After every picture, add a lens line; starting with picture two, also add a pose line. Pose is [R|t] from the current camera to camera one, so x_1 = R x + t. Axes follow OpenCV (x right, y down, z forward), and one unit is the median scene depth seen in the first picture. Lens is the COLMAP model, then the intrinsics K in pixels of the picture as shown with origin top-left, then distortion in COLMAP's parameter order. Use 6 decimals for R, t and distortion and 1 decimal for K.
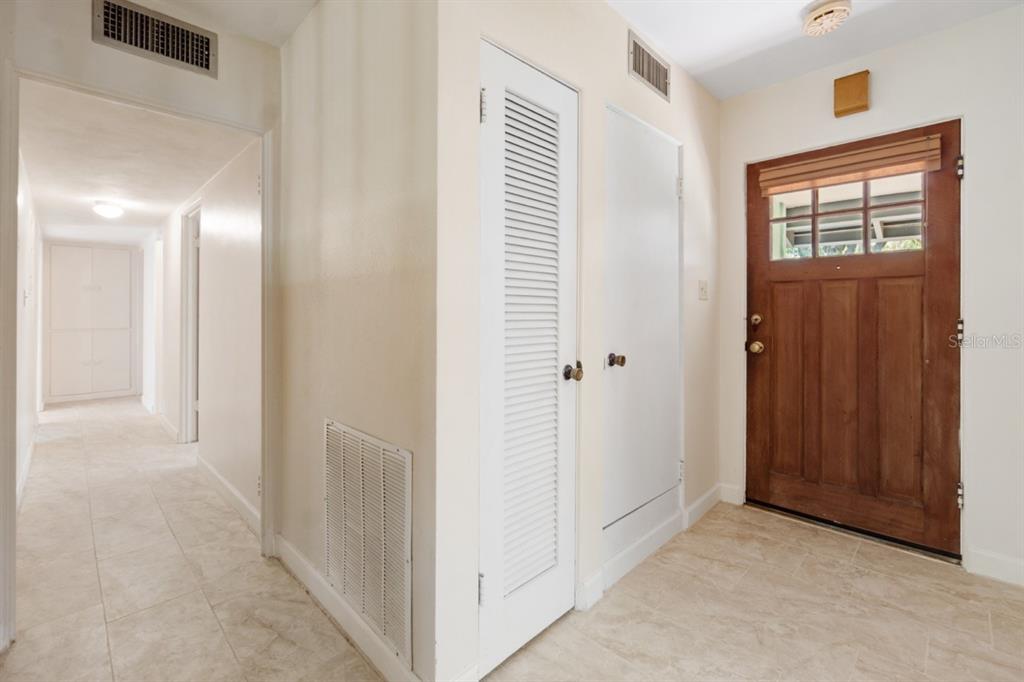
lens RADIAL K [[454.3, 0, 513.9], [0, 454.3, 307.2], [0, 0, 1]] dist [0.000872, 0.000143]
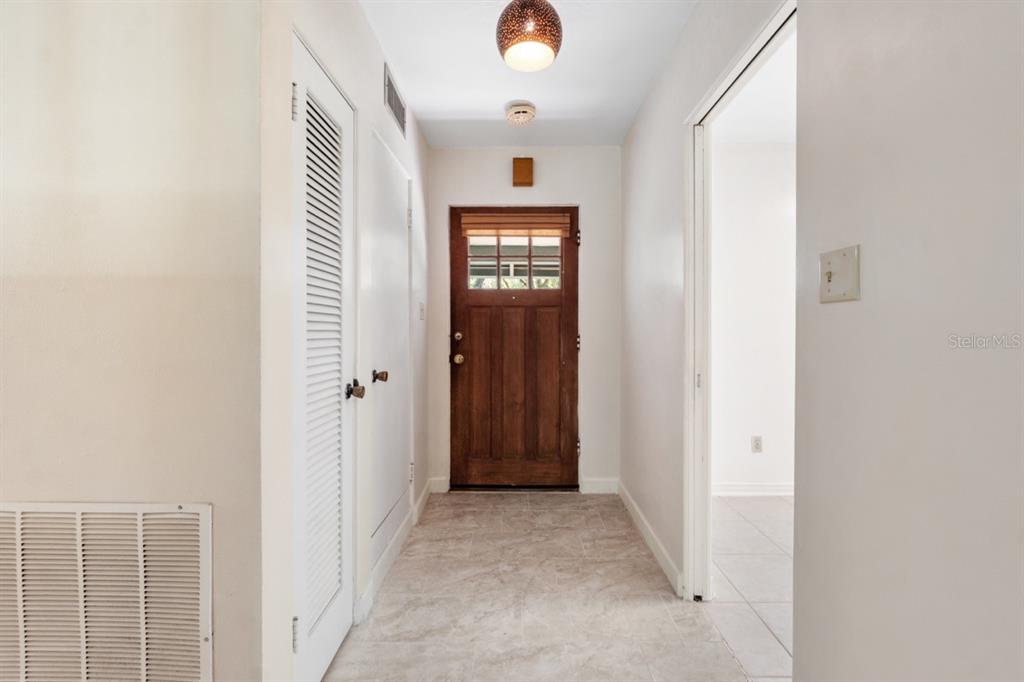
lens RADIAL K [[453.4, 0, 517.1], [0, 453.4, 327.7], [0, 0, 1]] dist [-0.001892, -0.000170]
pose [[0.717009, 0.003519, 0.697055, -0.246056], [-0.007395, 0.999969, 0.002559, -0.000388], [-0.697024, -0.006989, 0.717014, 0.026421]]
